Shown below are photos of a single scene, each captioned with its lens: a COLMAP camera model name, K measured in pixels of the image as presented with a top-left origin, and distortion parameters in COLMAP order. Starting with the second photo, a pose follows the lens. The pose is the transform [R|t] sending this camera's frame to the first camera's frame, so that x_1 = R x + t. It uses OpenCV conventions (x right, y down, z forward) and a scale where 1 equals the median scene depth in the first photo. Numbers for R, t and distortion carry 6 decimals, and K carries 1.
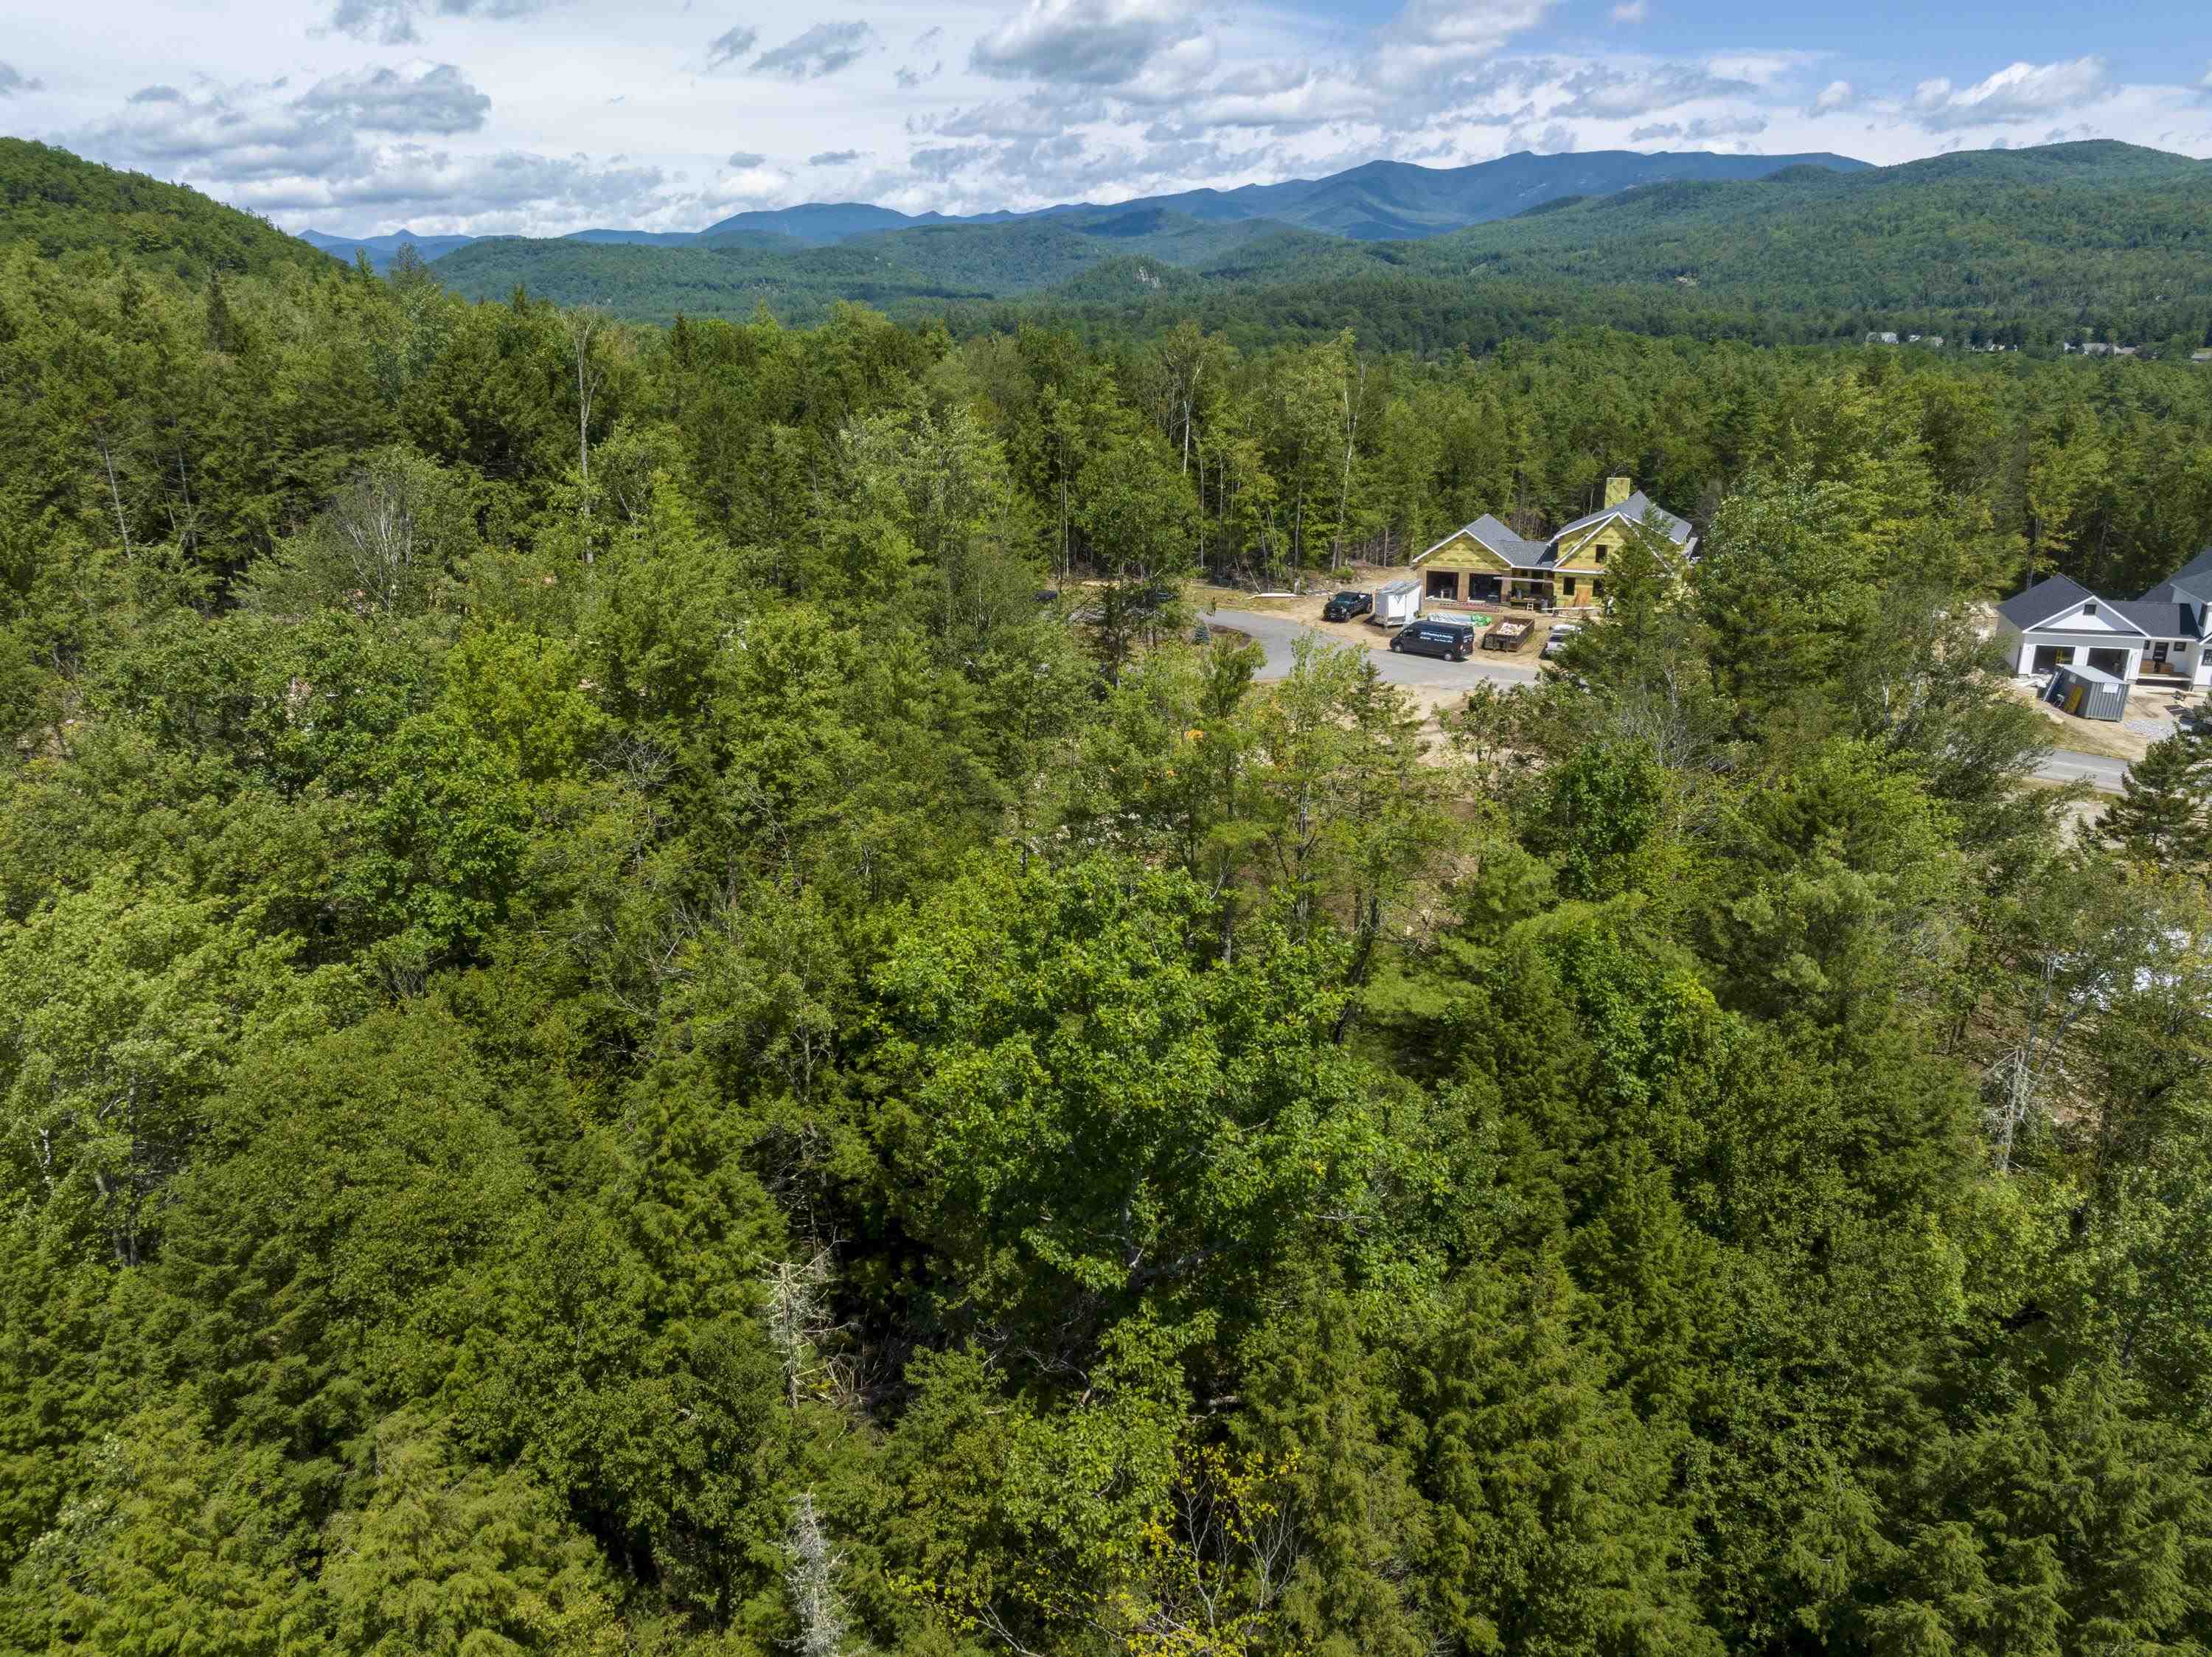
lens RADIAL K [[1581.3, 0, 1105.5], [0, 1581.3, 870.7], [0, 0, 1]] dist [-0.061106, 0.029095]
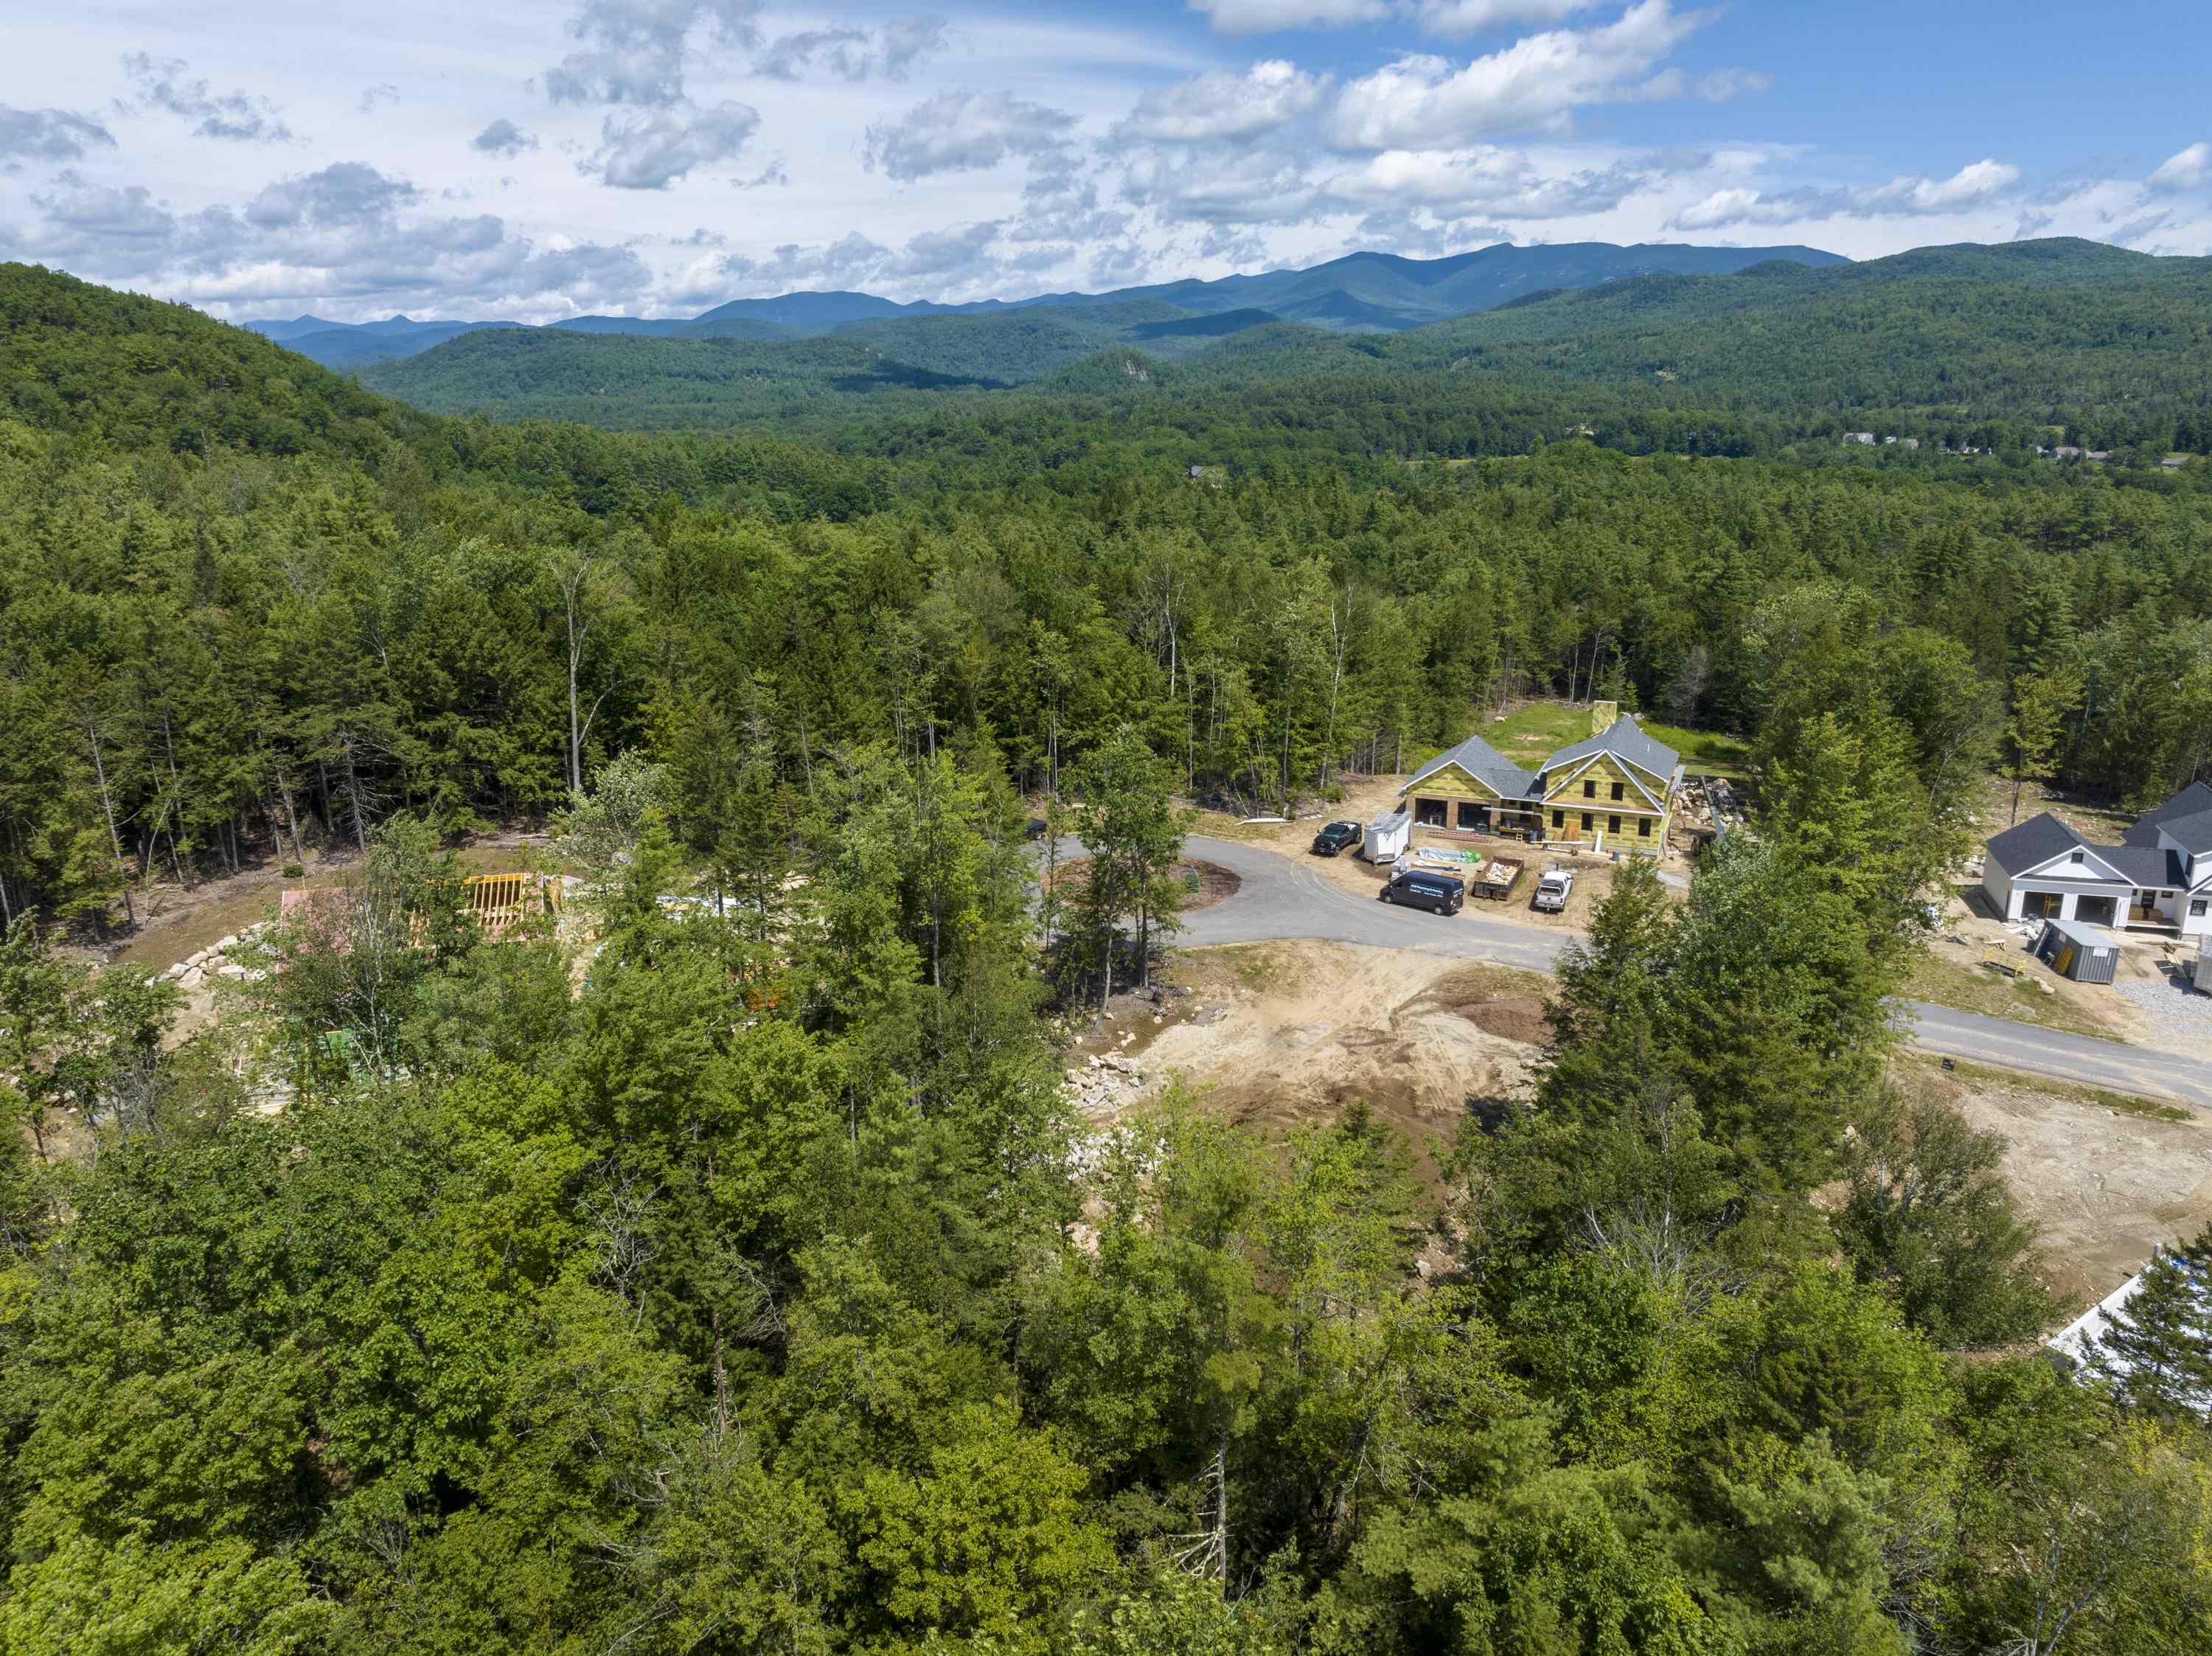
lens RADIAL K [[1581.1, 0, 1105.5], [0, 1581.1, 870.2], [0, 0, 1]] dist [-0.061106, 0.029095]
pose [[0.999972, -0.001798, 0.007212, -0.000295], [0.002137, 0.998884, -0.047185, -0.100175], [-0.007119, 0.047199, 0.998860, 0.002223]]
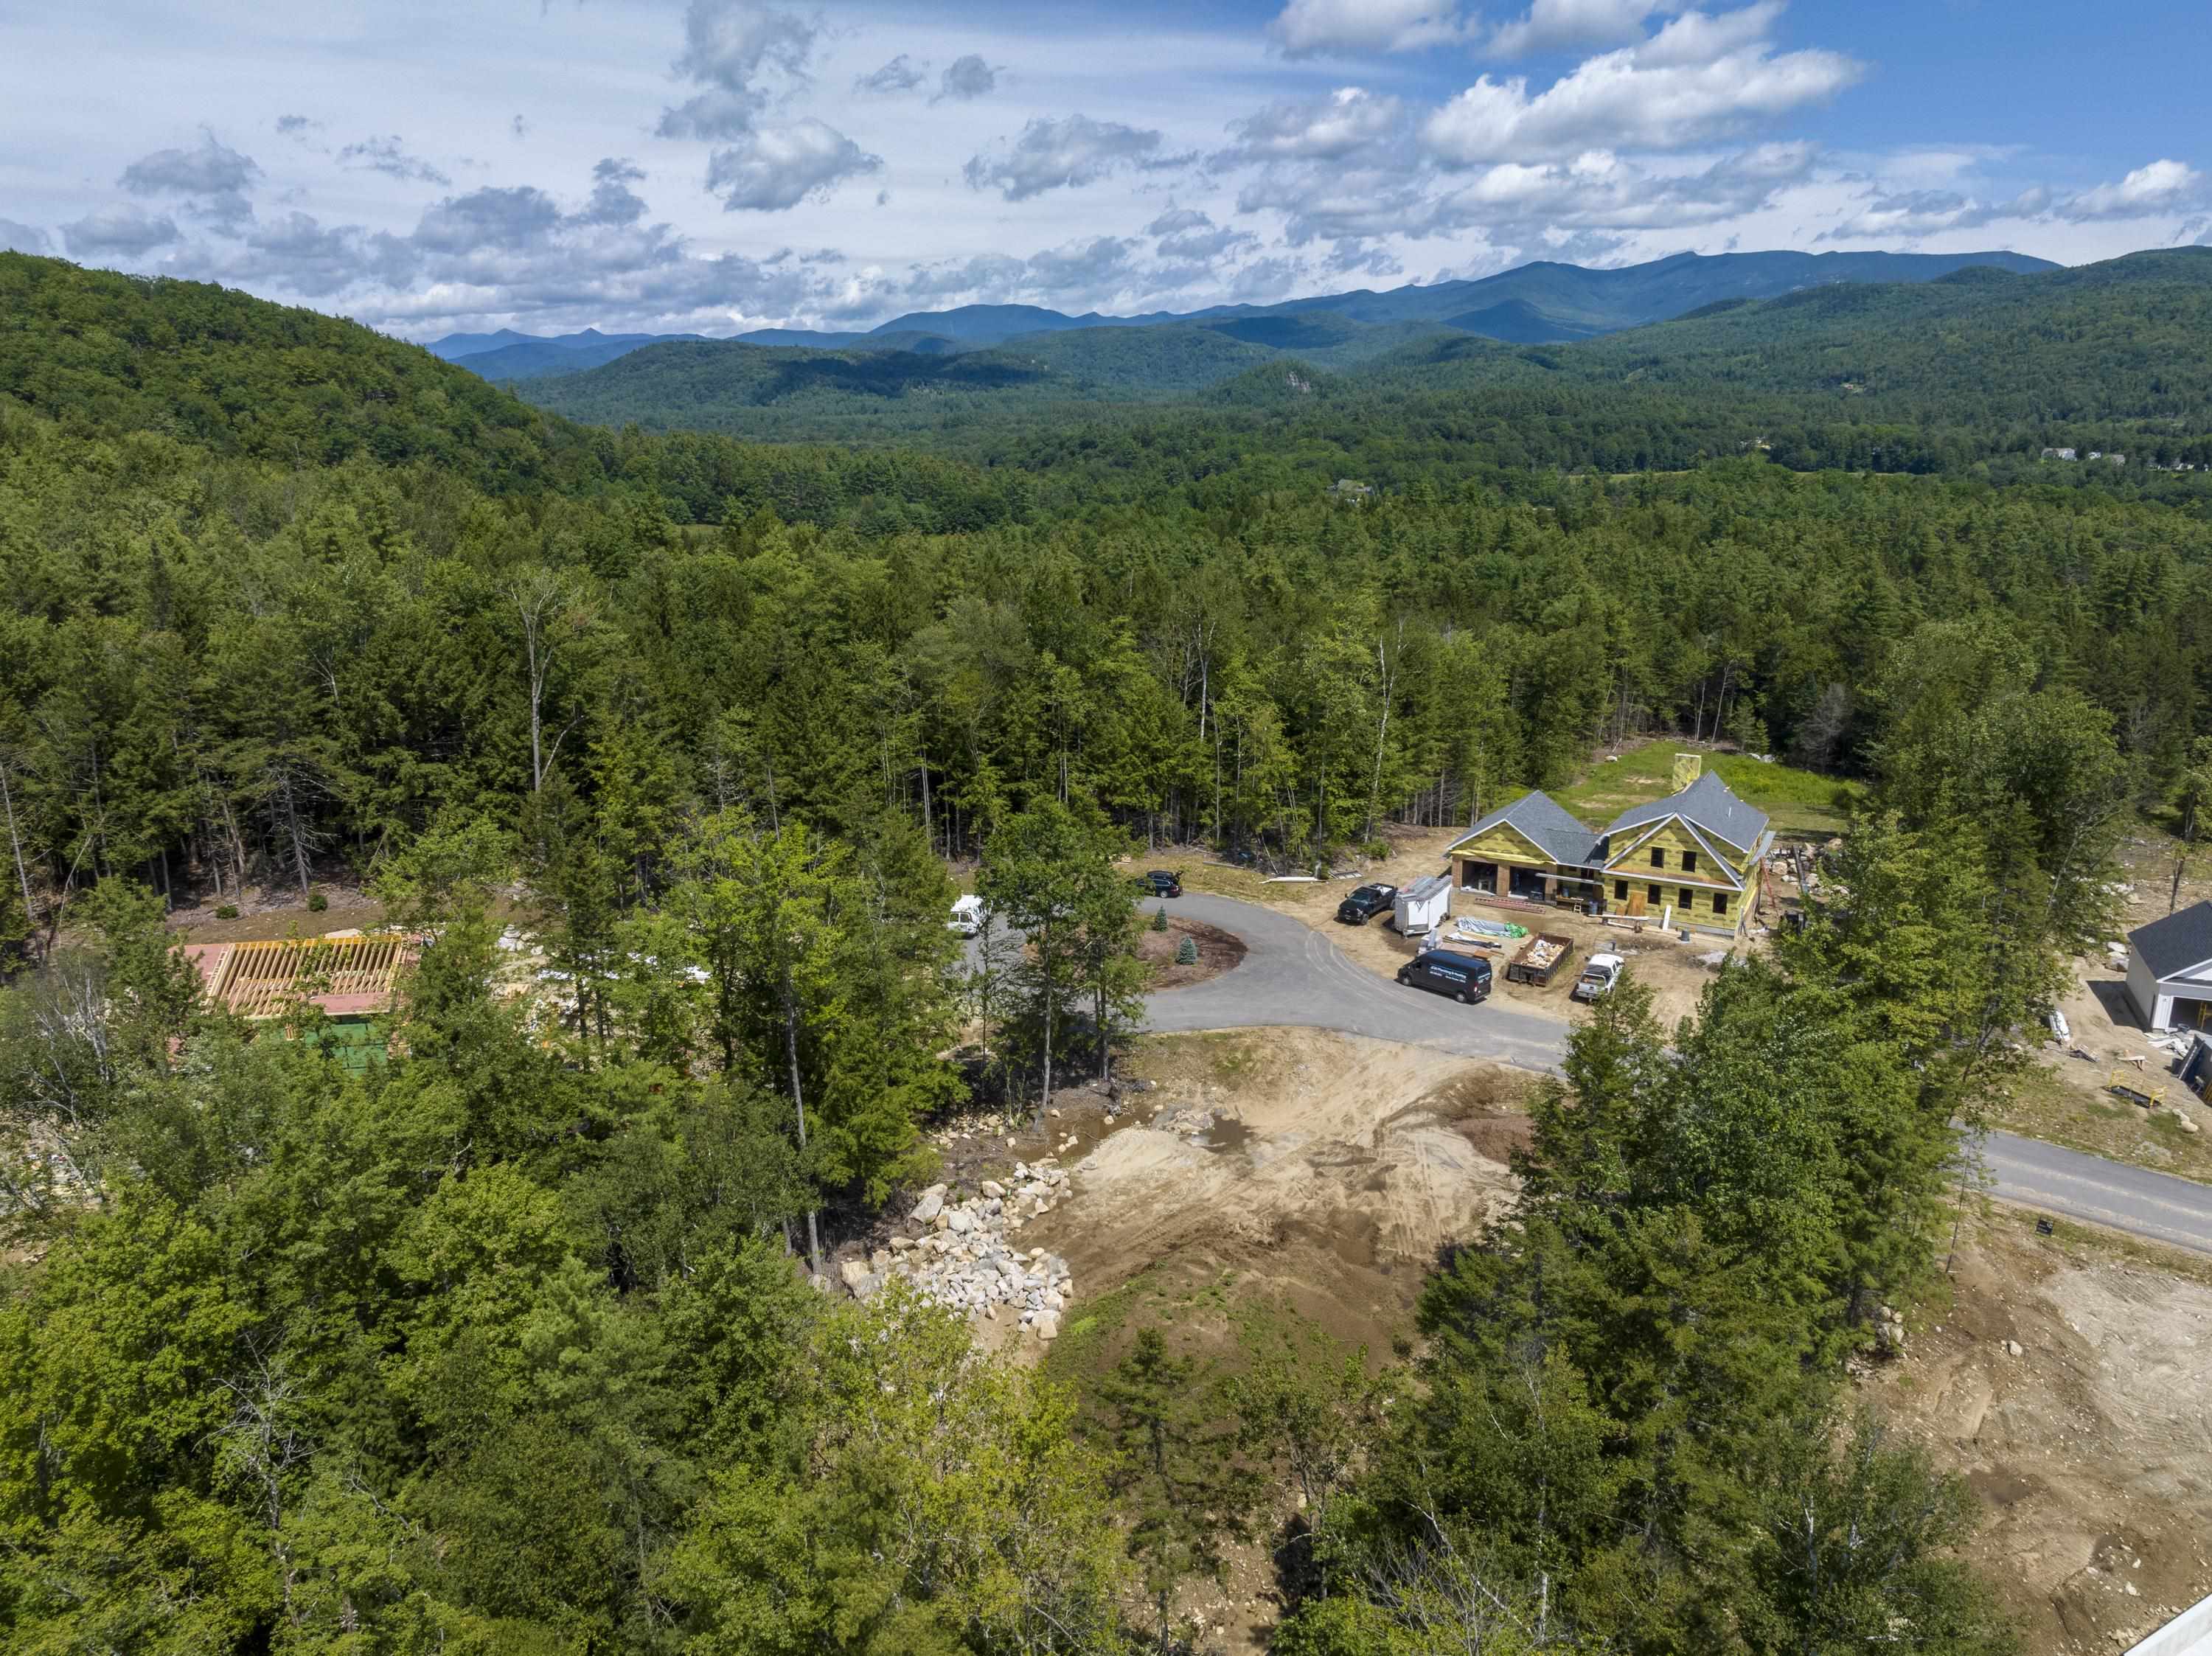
lens RADIAL K [[1581.1, 0, 1105.5], [0, 1581.1, 870.2], [0, 0, 1]] dist [-0.061106, 0.029095]
pose [[0.995233, 0.026720, -0.093799, 0.088812], [-0.031747, 0.998116, -0.052509, -0.134488], [0.092219, 0.055237, 0.994205, 0.097079]]
